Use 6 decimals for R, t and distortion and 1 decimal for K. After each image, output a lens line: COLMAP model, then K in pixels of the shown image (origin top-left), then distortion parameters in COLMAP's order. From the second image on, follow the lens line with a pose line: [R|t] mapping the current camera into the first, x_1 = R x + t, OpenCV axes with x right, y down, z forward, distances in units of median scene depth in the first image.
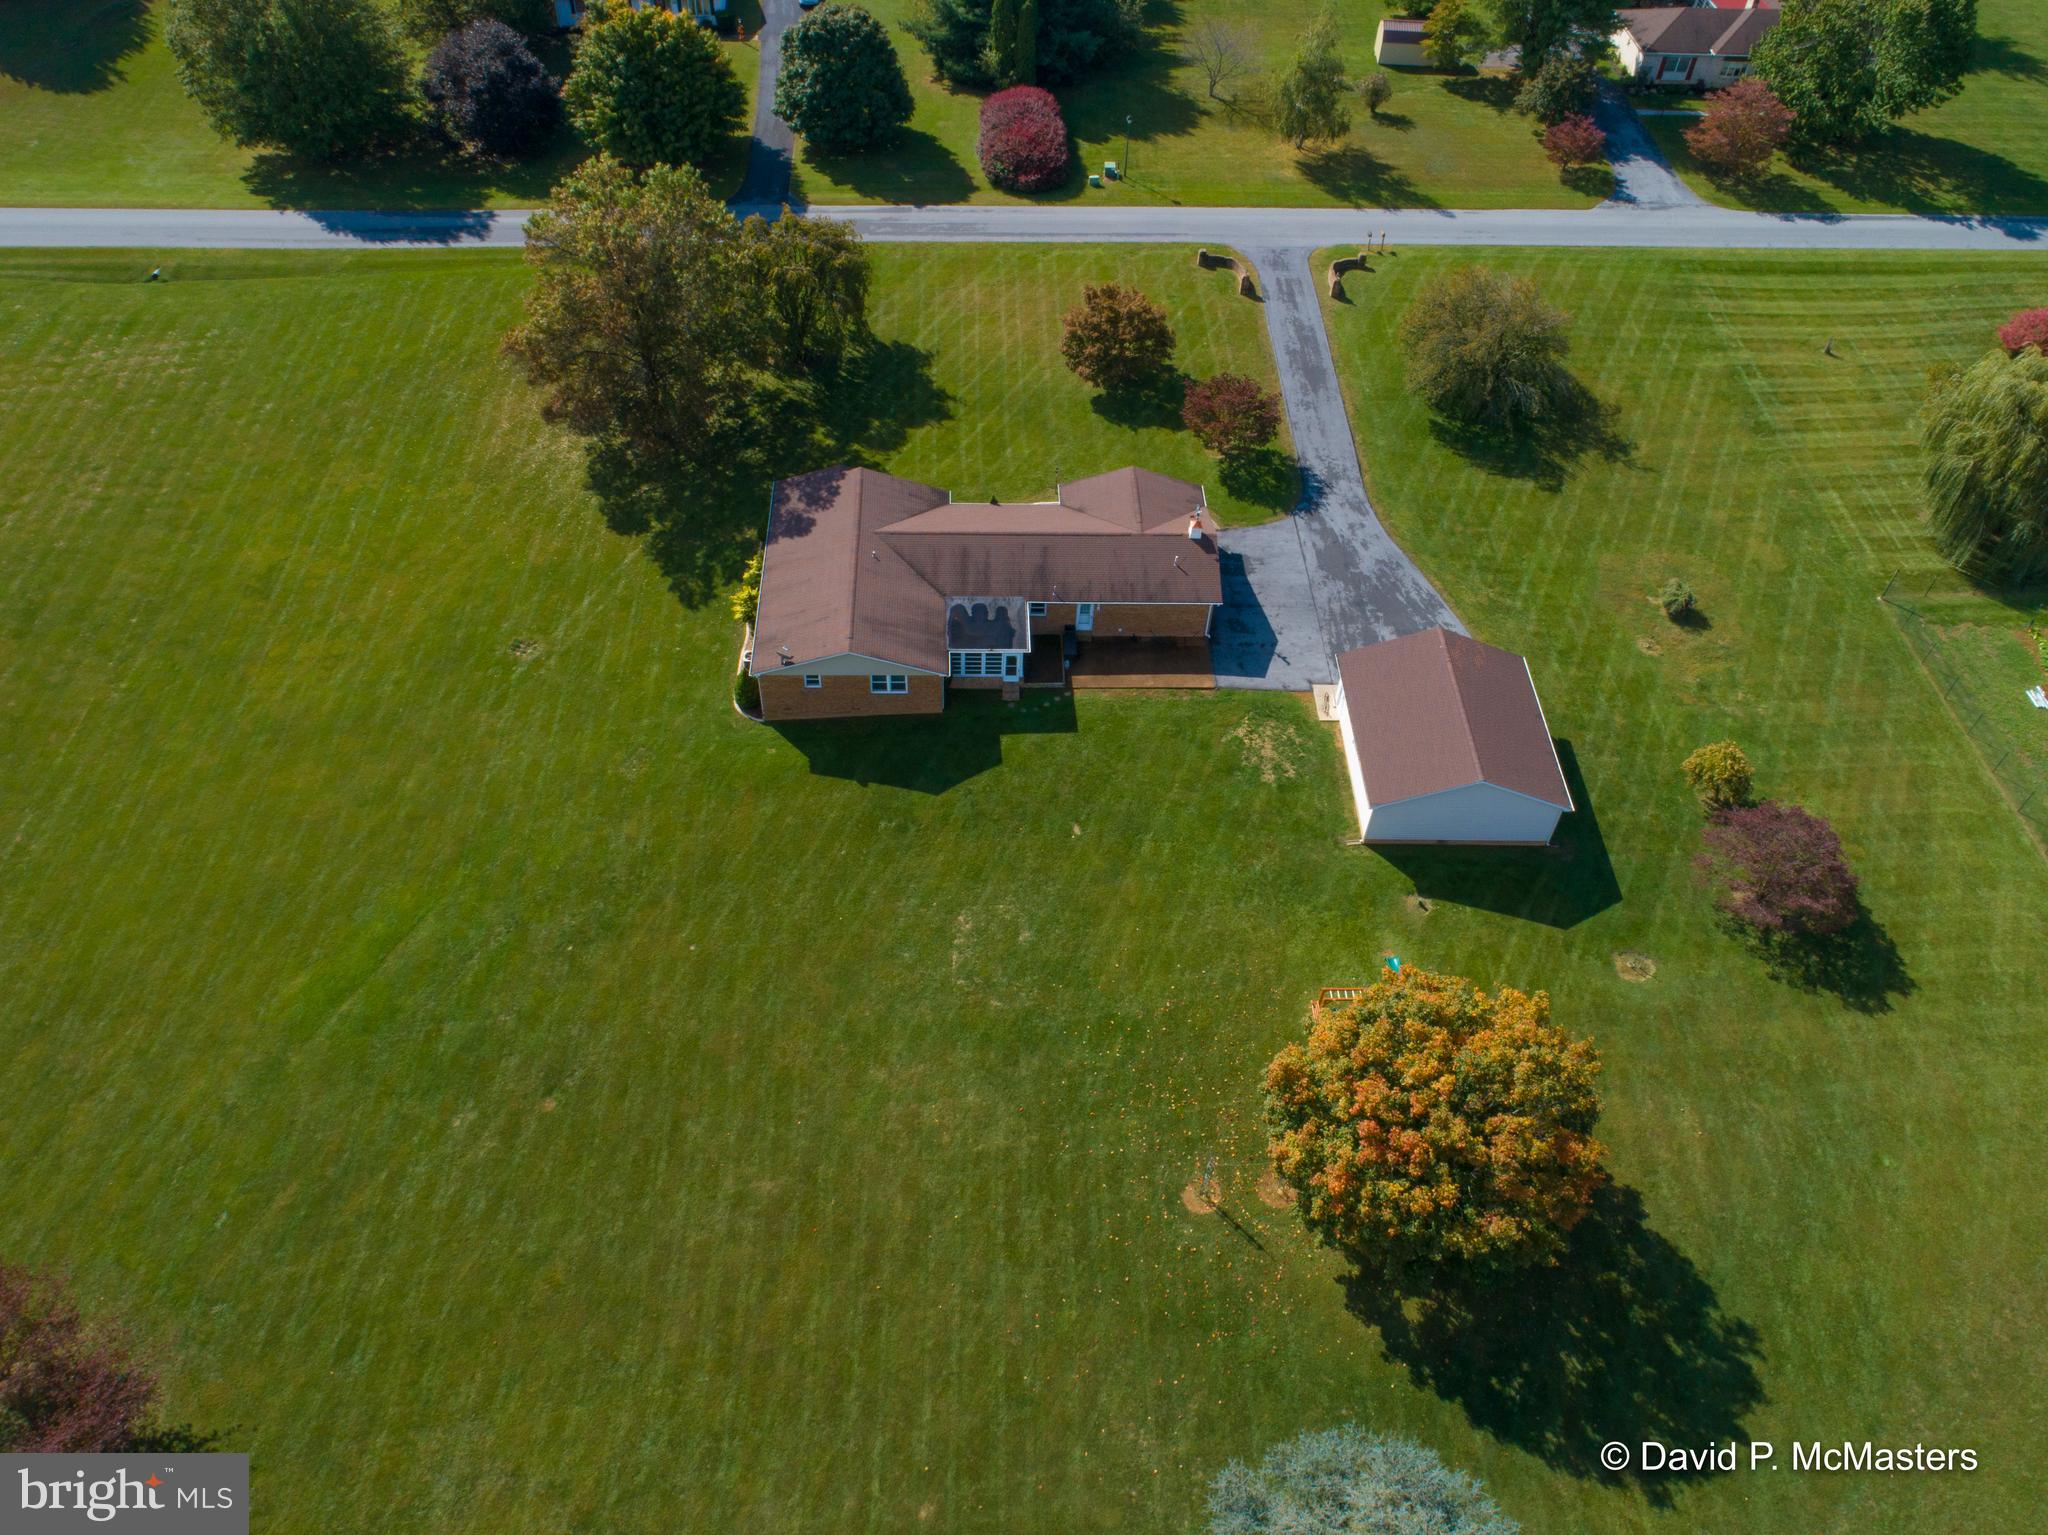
lens RADIAL K [[1539.9, 0, 1021.6], [0, 1539.9, 763.7], [0, 0, 1]] dist [-0.027999, 0.011150]
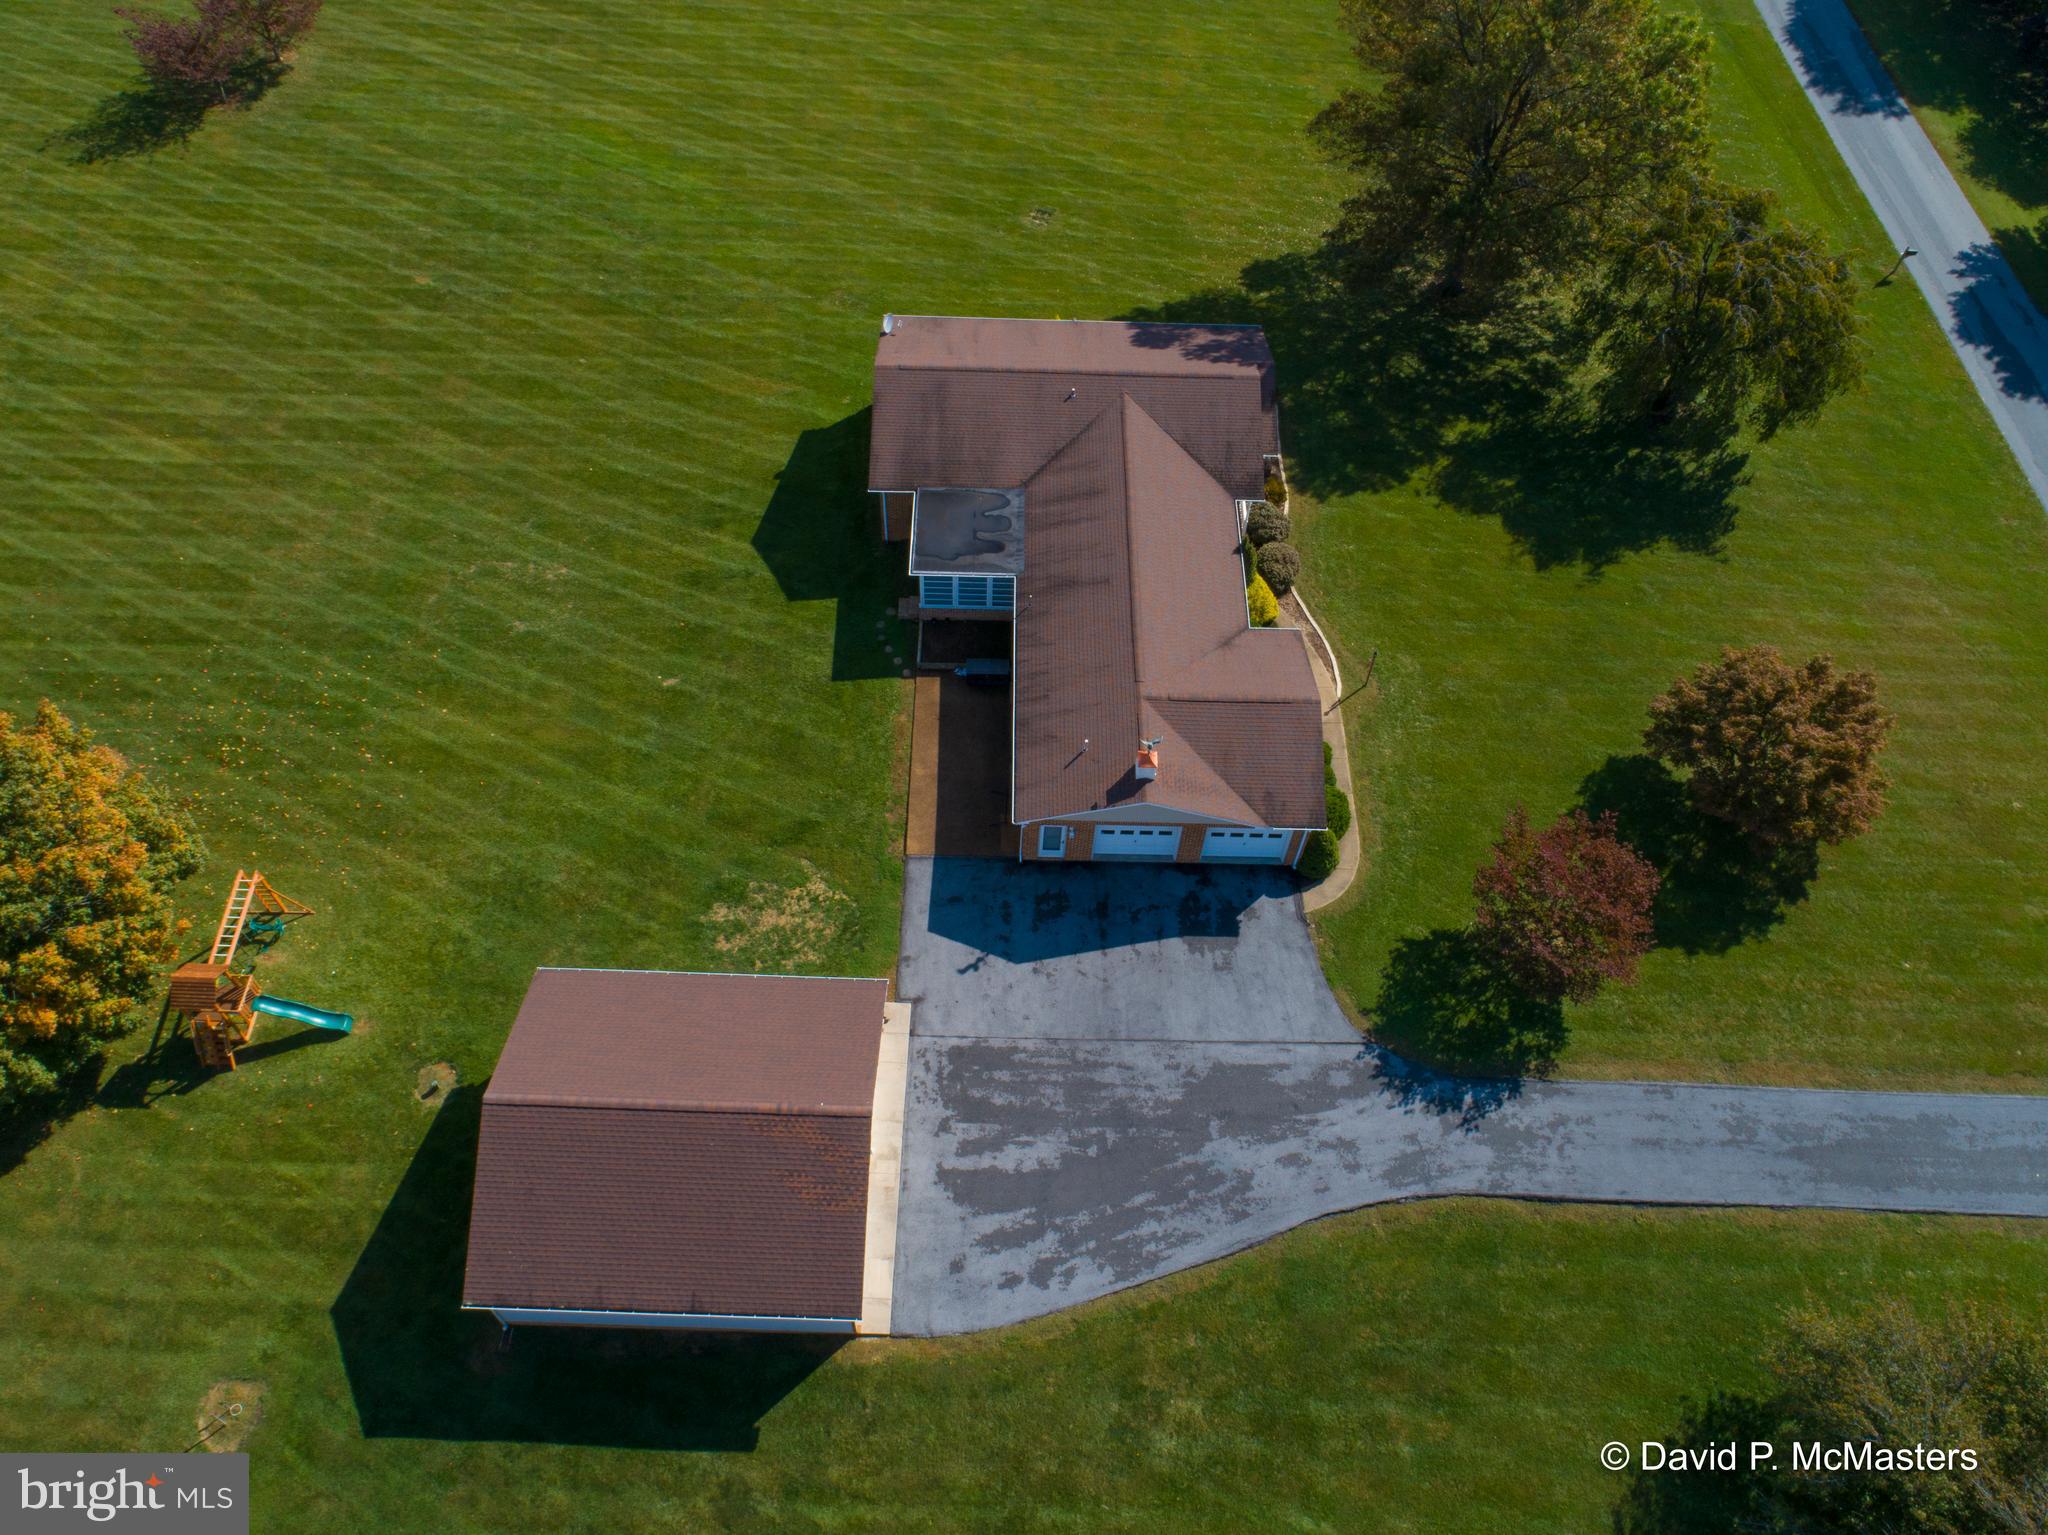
lens RADIAL K [[1539.9, 0, 1021.6], [0, 1539.9, 763.7], [0, 0, 1]] dist [-0.027999, 0.011150]
pose [[-0.031906, 0.798756, -0.600808, 0.456283], [-0.767685, 0.365344, 0.526482, -0.416118], [0.640033, 0.478029, 0.601536, 0.614329]]
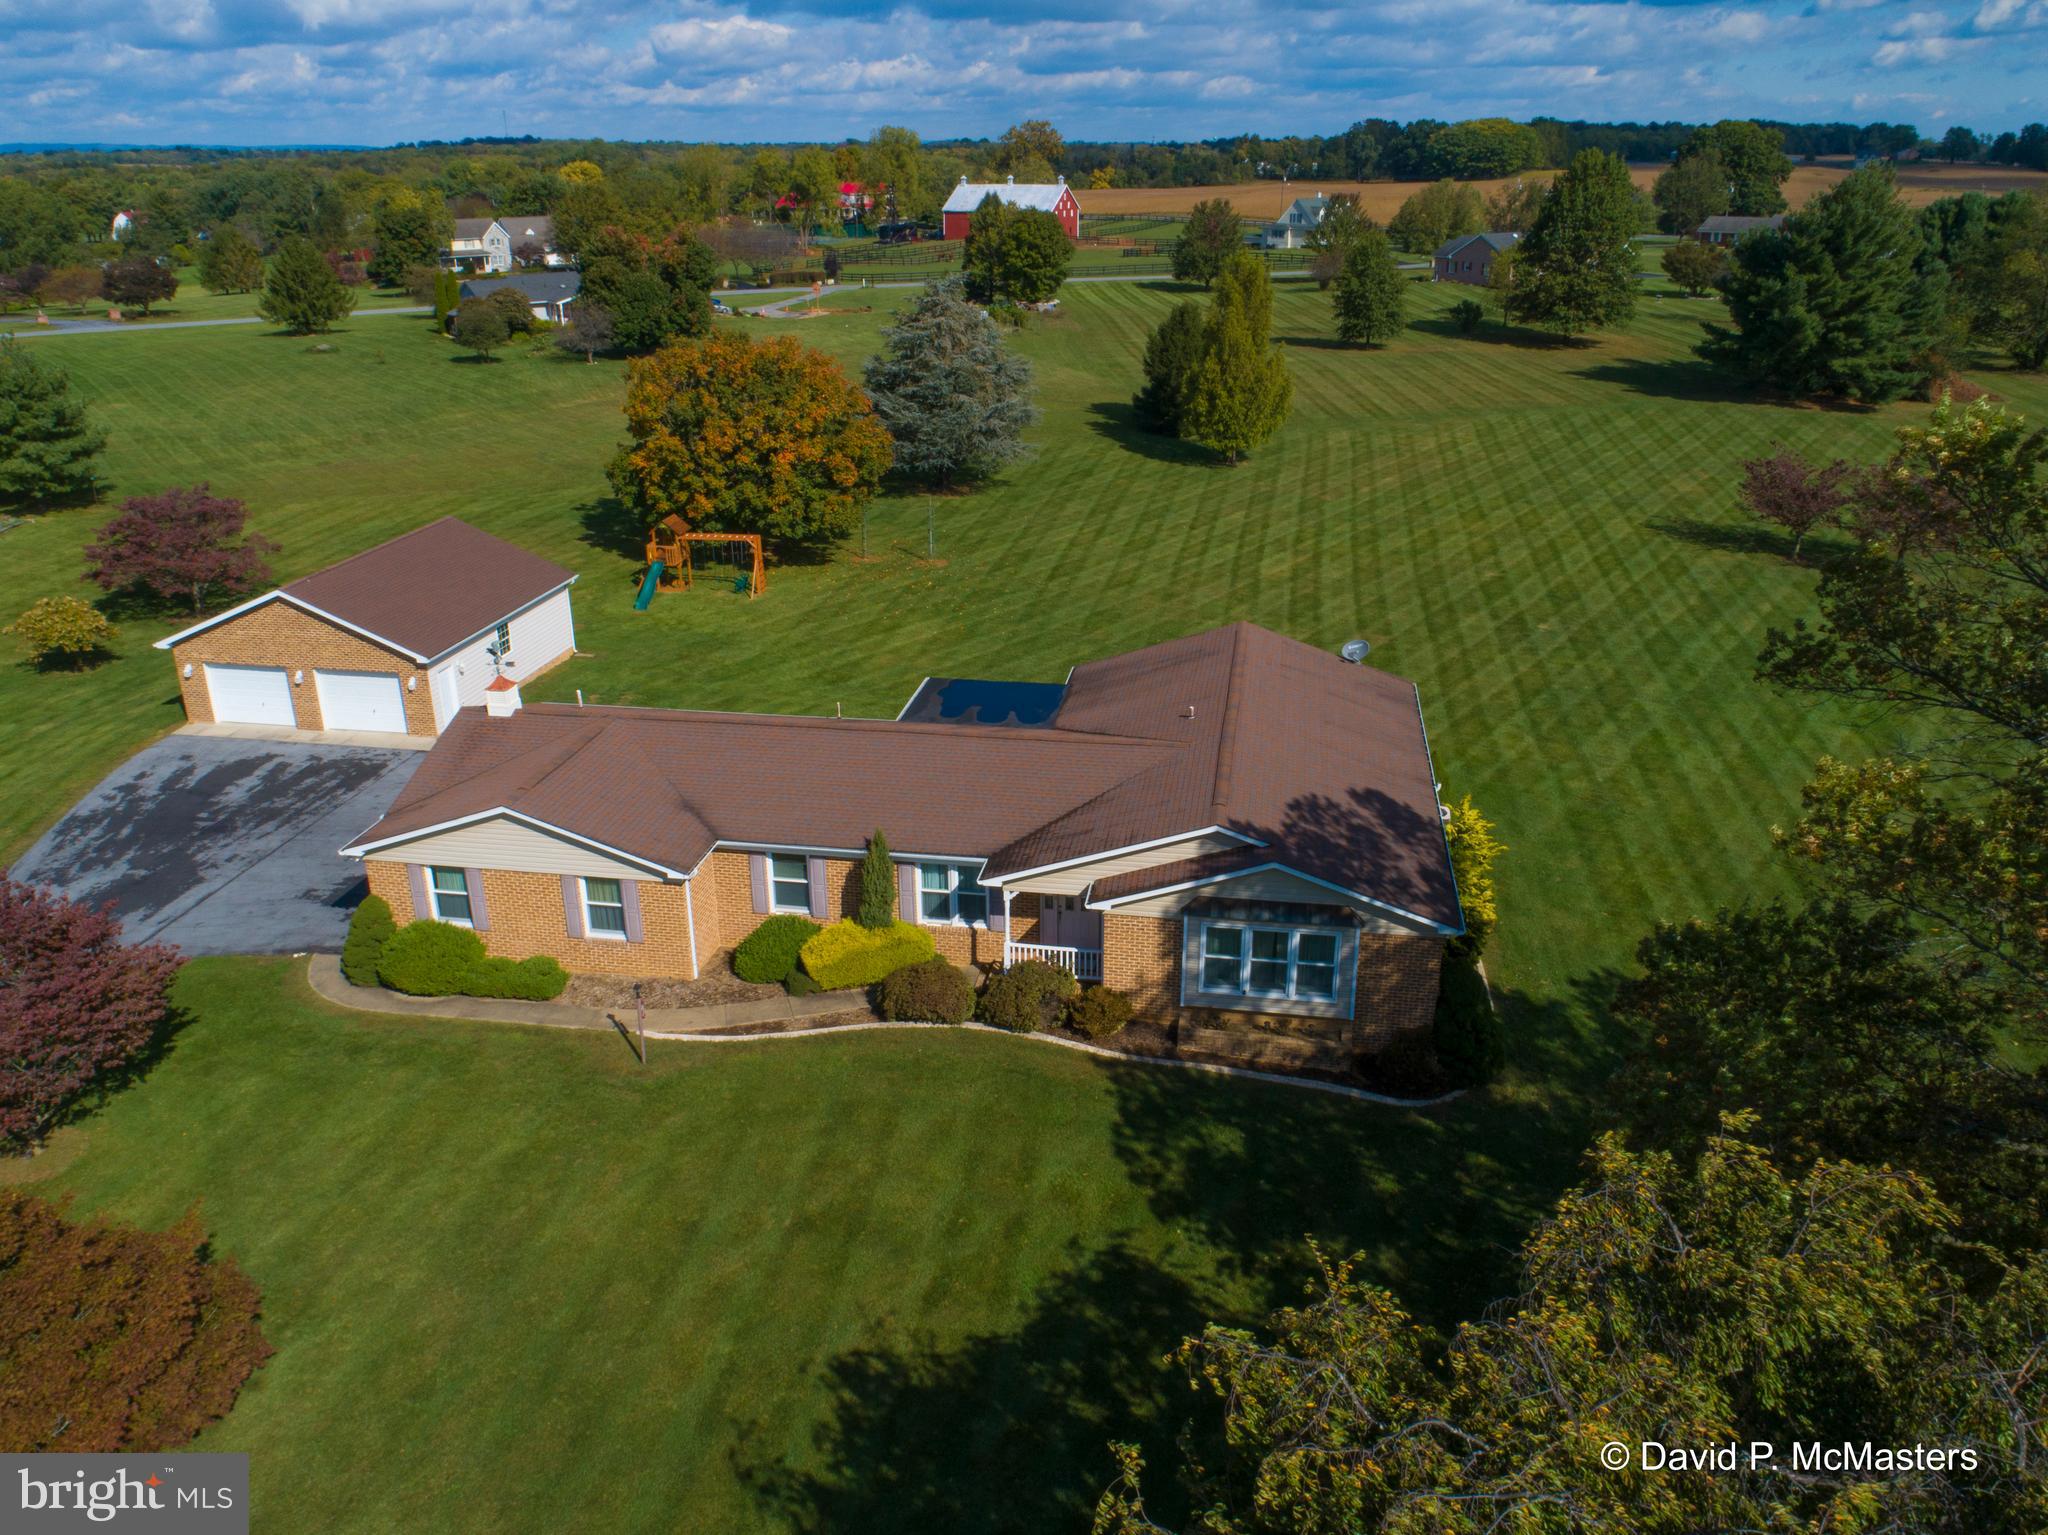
lens RADIAL K [[1539.9, 0, 1021.6], [0, 1539.9, 763.7], [0, 0, 1]] dist [-0.027999, 0.011150]
pose [[-0.979912, -0.098060, 0.173658, -0.123868], [0.130637, 0.342325, 0.930456, -0.553891], [-0.150688, 0.934451, -0.322638, 1.132356]]
